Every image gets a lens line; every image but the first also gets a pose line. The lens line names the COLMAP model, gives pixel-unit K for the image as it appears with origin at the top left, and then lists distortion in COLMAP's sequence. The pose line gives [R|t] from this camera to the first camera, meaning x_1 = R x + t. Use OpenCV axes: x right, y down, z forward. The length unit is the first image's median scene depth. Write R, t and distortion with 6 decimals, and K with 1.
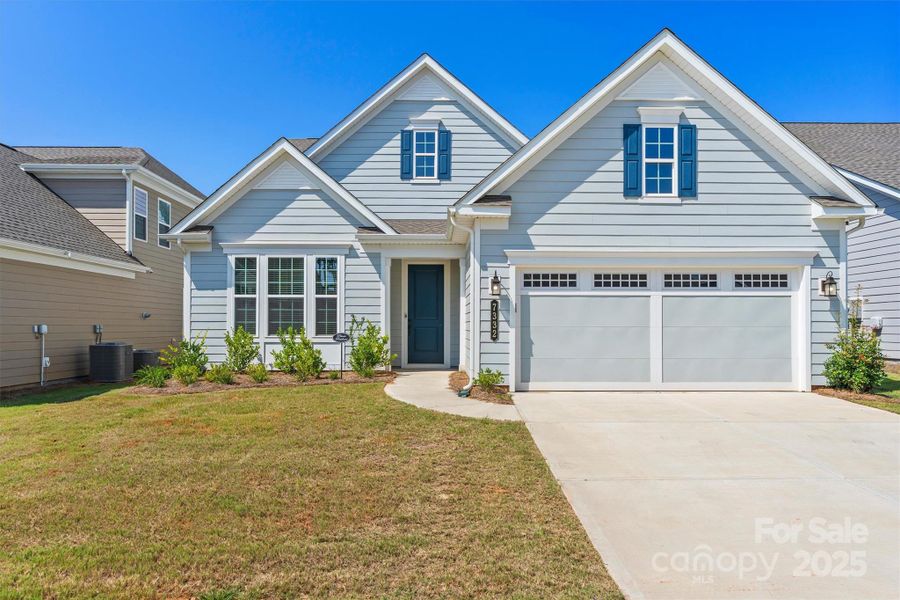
lens RADIAL K [[619.9, 0, 449.0], [0, 619.9, 318.1], [0, 0, 1]] dist [0.003705, 0.001213]
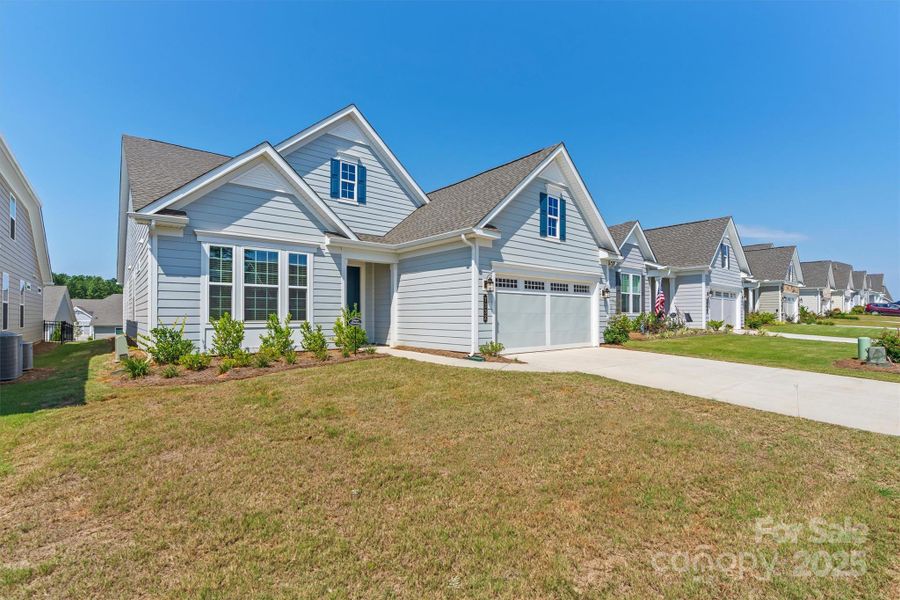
lens RADIAL K [[410.8, 0, 447.8], [0, 410.8, 305.0], [0, 0, 1]] dist [-0.000976, 0.000025]
pose [[0.778103, 0.014953, 0.627958, -0.475626], [-0.006238, 0.999851, -0.016079, 0.008892], [-0.628105, 0.008594, 0.778081, 0.232630]]
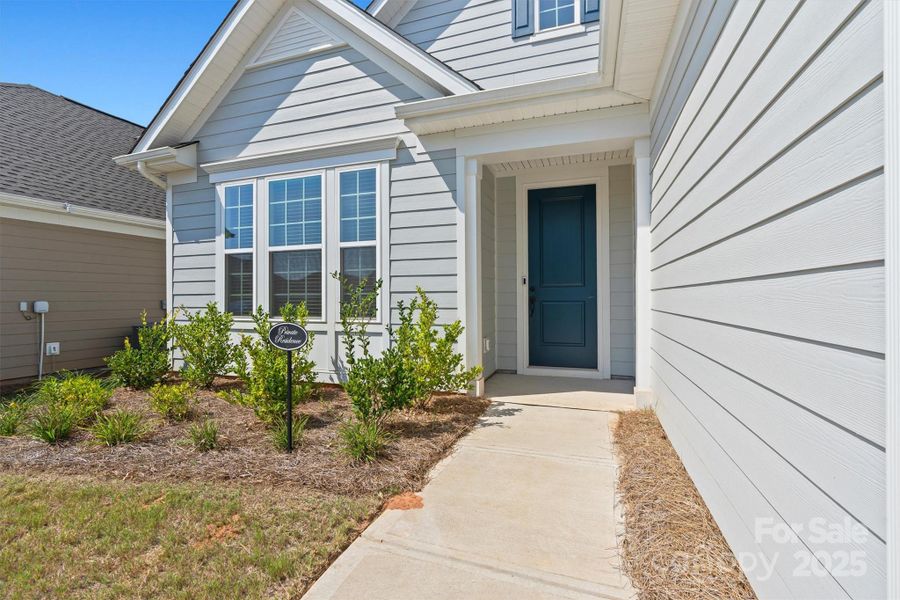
lens RADIAL K [[405.3, 0, 450.0], [0, 405.3, 300.0], [0, 0, 1]] dist [-0.005180, -0.000141]
pose [[0.937676, -0.006907, -0.347442, -0.005685], [0.011790, 0.999859, 0.011941, 0.009163], [0.347311, -0.015293, 0.937625, 0.724907]]
